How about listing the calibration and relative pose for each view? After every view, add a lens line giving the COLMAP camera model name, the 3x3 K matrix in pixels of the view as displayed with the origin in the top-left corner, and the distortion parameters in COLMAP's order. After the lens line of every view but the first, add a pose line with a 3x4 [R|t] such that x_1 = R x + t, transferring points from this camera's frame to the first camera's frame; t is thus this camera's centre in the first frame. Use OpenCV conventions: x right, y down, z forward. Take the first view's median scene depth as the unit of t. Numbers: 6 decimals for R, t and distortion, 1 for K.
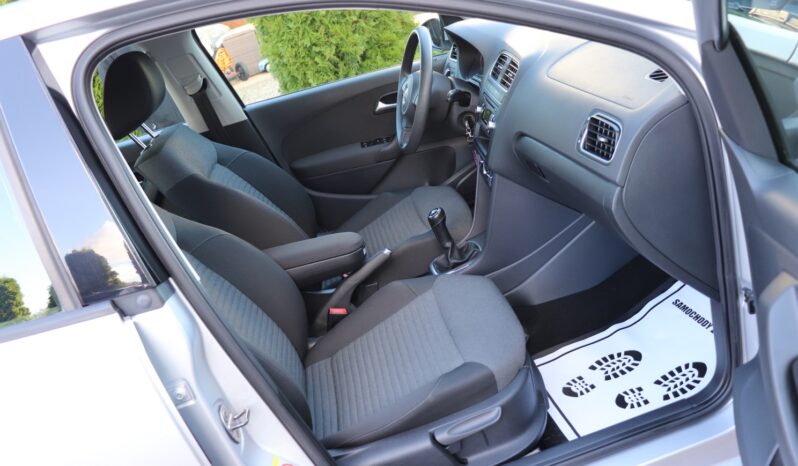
lens RADIAL K [[698.4, 0, 400.1], [0, 698.4, 232.2], [0, 0, 1]] dist [-0.111896, 0.008756]
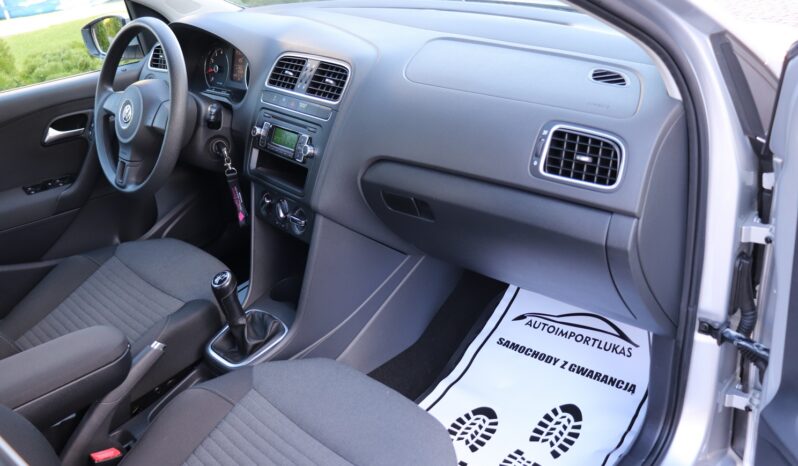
lens RADIAL K [[698.4, 0, 392.8], [0, 698.4, 233.1], [0, 0, 1]] dist [-0.111896, 0.008756]
pose [[0.796744, -0.098057, 0.596308, -0.240652], [0.123826, 0.992301, -0.002274, -0.054325], [-0.591494, 0.075650, 0.802753, 0.364983]]
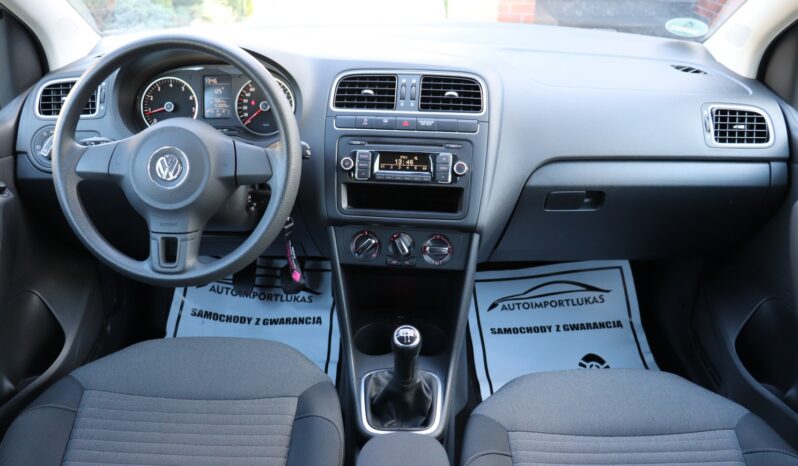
lens RADIAL K [[662.1, 0, 393.7], [0, 662.1, 230.8], [0, 0, 1]] dist [-0.162036, 0.139688]
pose [[0.147750, -0.176699, 0.973112, -0.502209], [0.331678, 0.935786, 0.119562, -0.190594], [-0.931751, 0.305095, 0.196869, 0.935396]]
